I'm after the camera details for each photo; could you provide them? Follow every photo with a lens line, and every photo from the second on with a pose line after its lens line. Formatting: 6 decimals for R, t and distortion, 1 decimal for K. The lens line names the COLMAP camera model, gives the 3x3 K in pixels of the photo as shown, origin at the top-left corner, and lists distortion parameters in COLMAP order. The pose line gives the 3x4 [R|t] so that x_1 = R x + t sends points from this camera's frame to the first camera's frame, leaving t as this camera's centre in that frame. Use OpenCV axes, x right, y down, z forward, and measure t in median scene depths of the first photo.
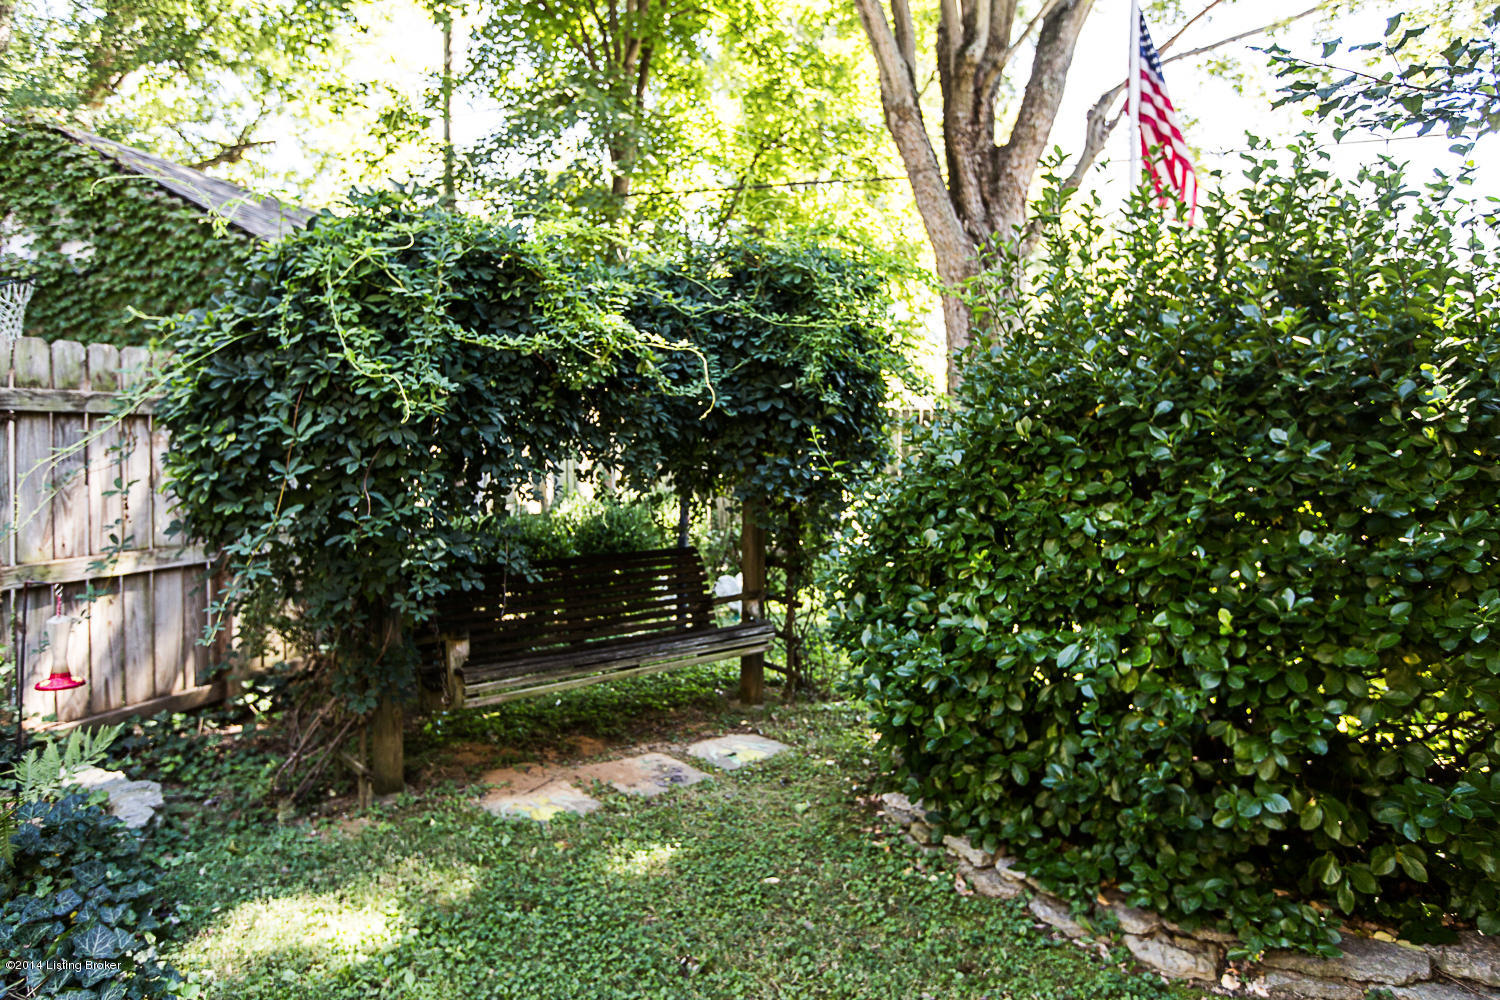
lens RADIAL K [[1052.1, 0, 750.0], [0, 1052.1, 500.0], [0, 0, 1]] dist [-0.001891, -0.000933]
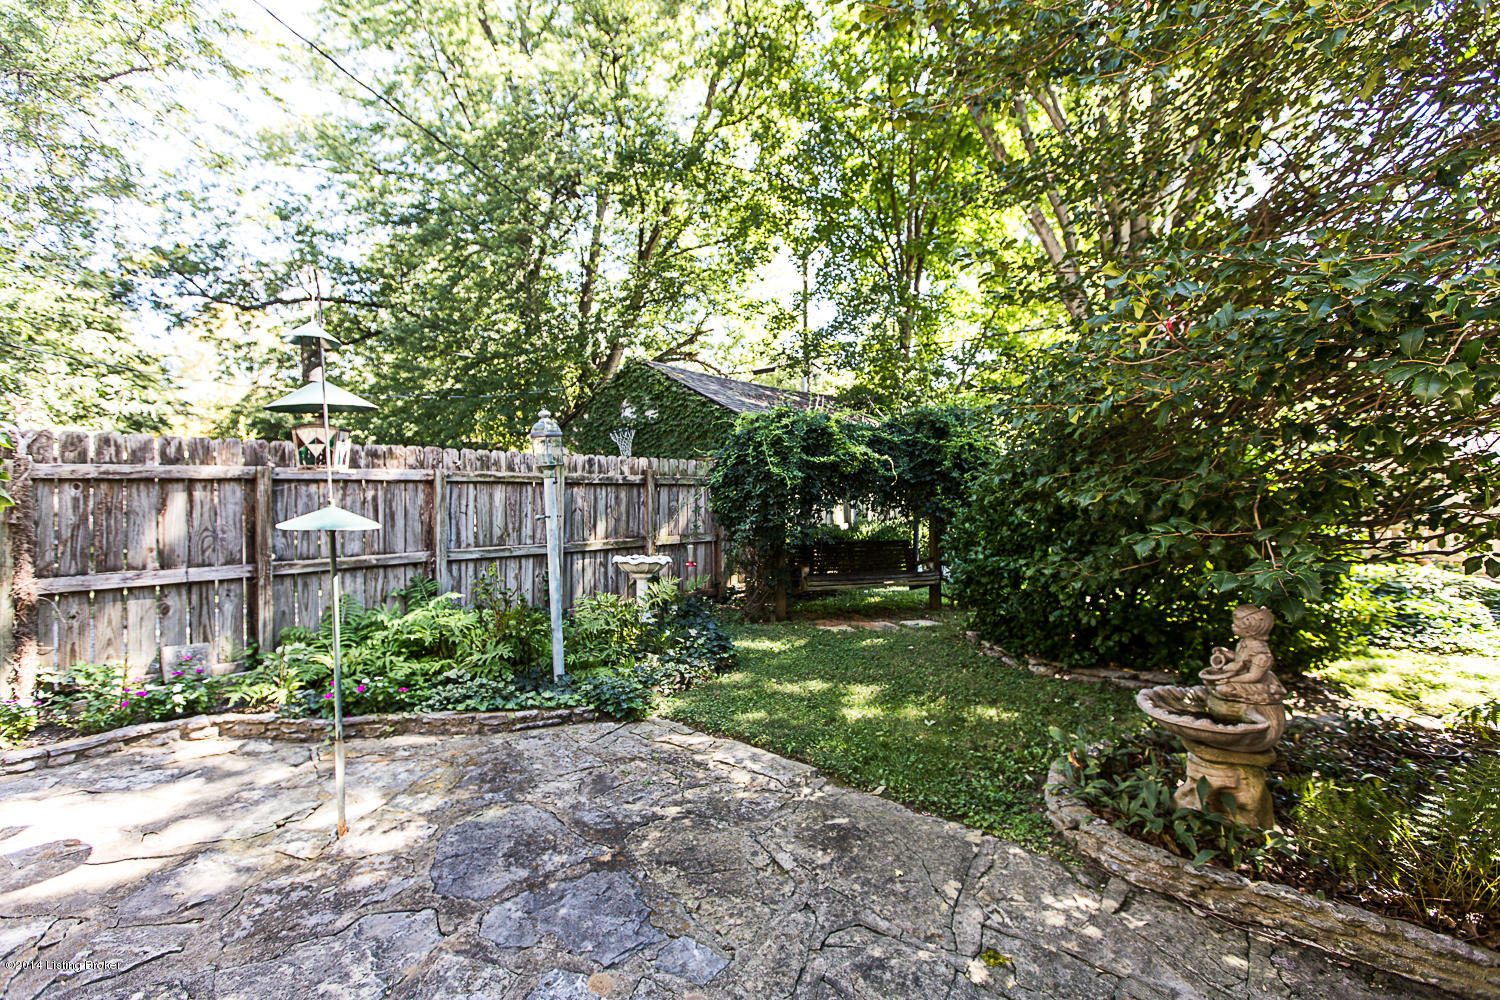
lens RADIAL K [[692.0, 0, 740.1], [0, 692.0, 456.8], [0, 0, 1]] dist [0.002647, -0.000081]
pose [[0.930771, -0.027256, -0.364585, 0.185309], [-0.012533, 0.994252, -0.106325, 0.035636], [0.365387, 0.103533, 0.925080, -0.610088]]
